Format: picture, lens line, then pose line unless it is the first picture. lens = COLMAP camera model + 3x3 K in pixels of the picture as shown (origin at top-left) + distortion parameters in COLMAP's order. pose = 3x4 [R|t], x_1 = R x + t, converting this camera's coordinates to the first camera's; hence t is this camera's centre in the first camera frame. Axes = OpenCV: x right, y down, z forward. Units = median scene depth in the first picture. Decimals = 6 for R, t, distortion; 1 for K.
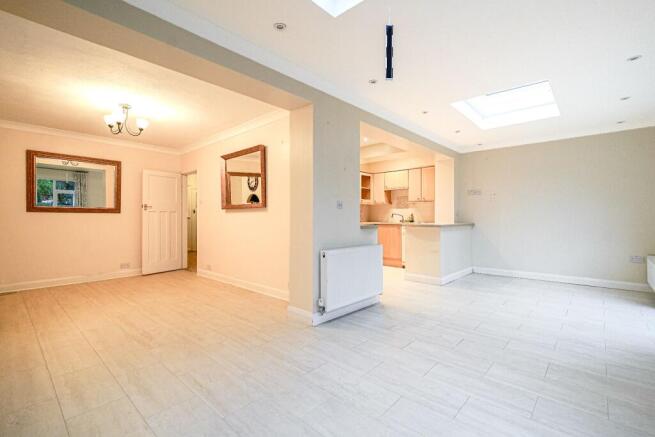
lens RADIAL K [[292.1, 0, 327.5], [0, 292.1, 218.5], [0, 0, 1]] dist [0.034885, 0.000014]
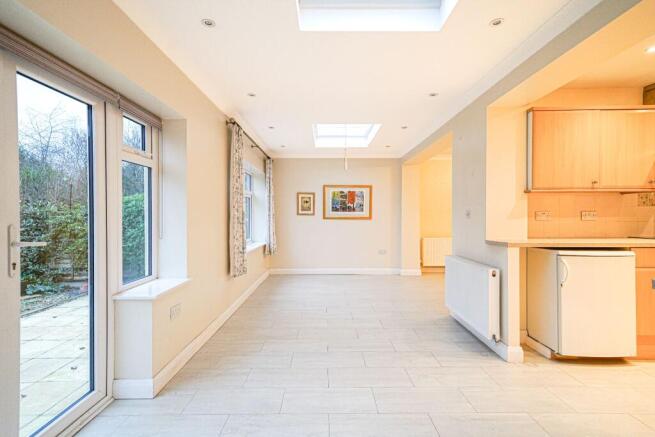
lens RADIAL K [[309.3, 0, 324.5], [0, 309.3, 213.6], [0, 0, 1]] dist [0.003874, 0.000534]
pose [[-0.738721, -0.000581, -0.674011, 3.699942], [-0.003564, 0.999989, 0.003043, -0.153830], [0.674002, 0.004650, -0.738715, 4.931821]]
